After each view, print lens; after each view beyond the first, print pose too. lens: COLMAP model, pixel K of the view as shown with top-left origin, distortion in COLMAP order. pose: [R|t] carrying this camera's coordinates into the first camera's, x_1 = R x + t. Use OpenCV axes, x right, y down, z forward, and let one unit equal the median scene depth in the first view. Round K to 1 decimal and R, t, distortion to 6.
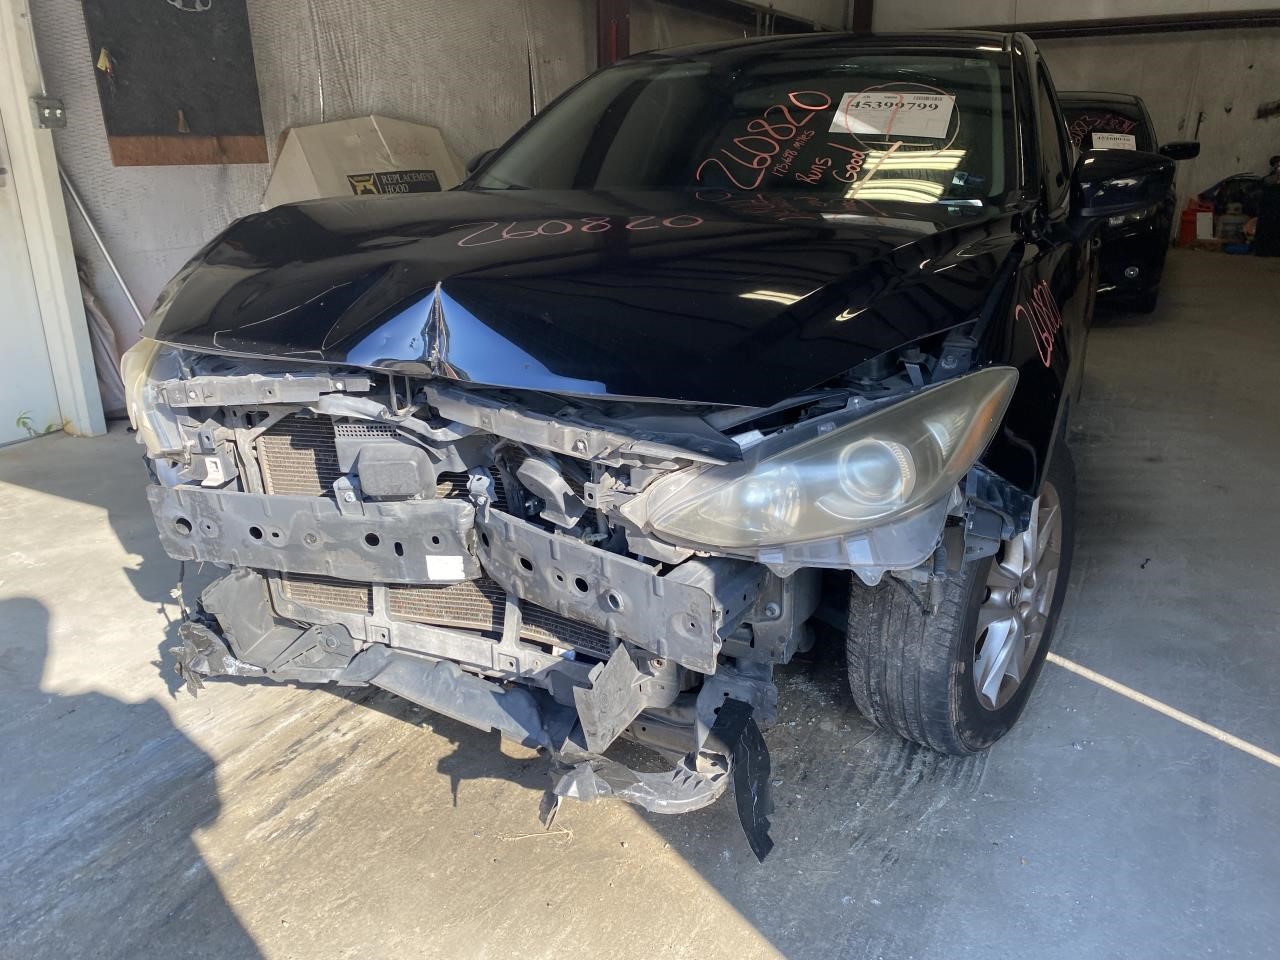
lens RADIAL K [[988.6, 0, 643.3], [0, 988.6, 447.8], [0, 0, 1]] dist [0.009653, 0.006013]
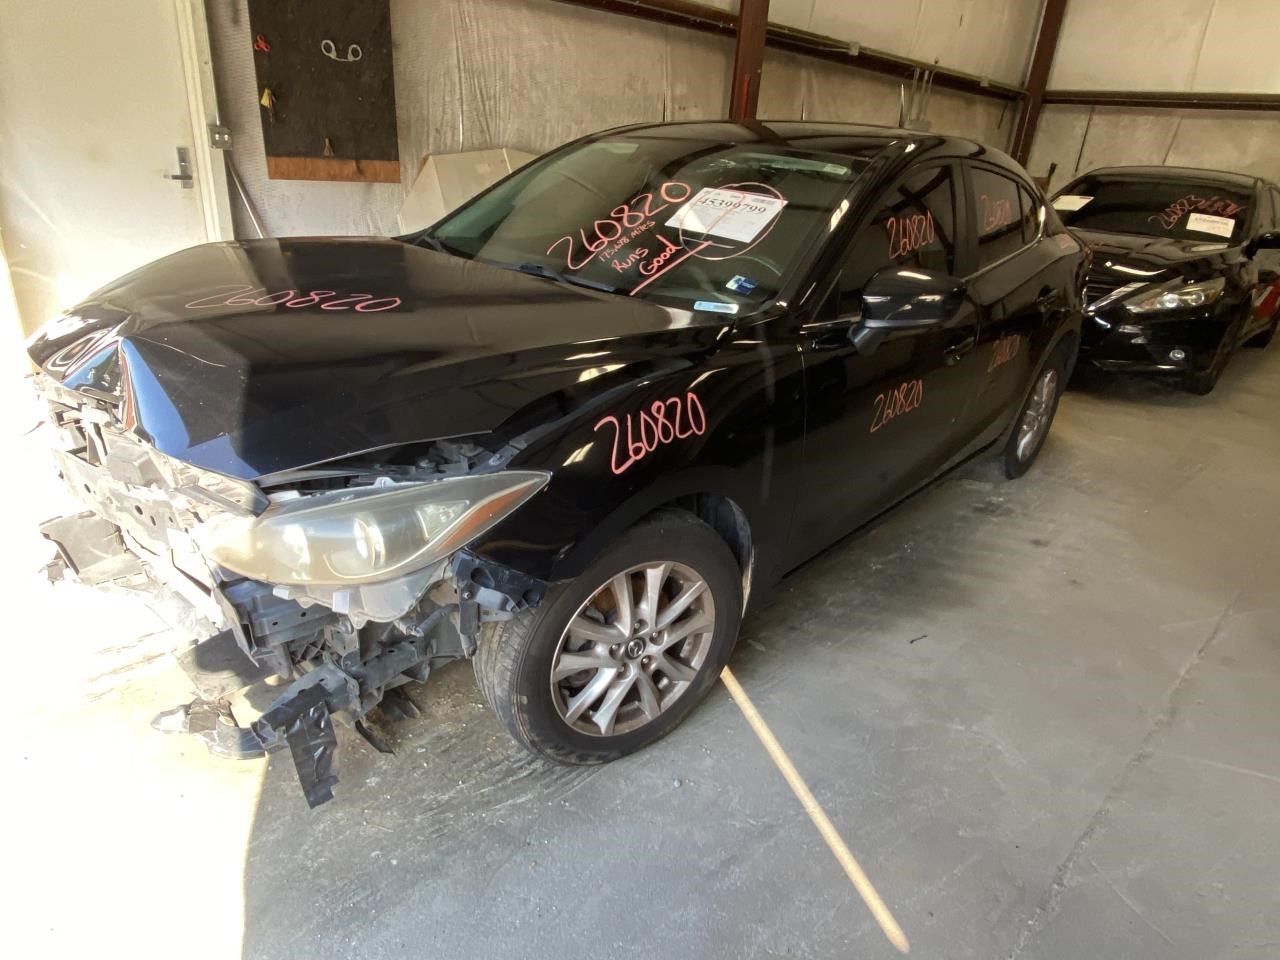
lens RADIAL K [[803.9, 0, 640.0], [0, 803.9, 480.0], [0, 0, 1]] dist [0.053683, -0.055269]
pose [[0.955443, 0.177290, -0.236003, 0.282539], [-0.157031, 0.982293, 0.102185, -0.075130], [0.249940, -0.060572, 0.966365, 0.035459]]
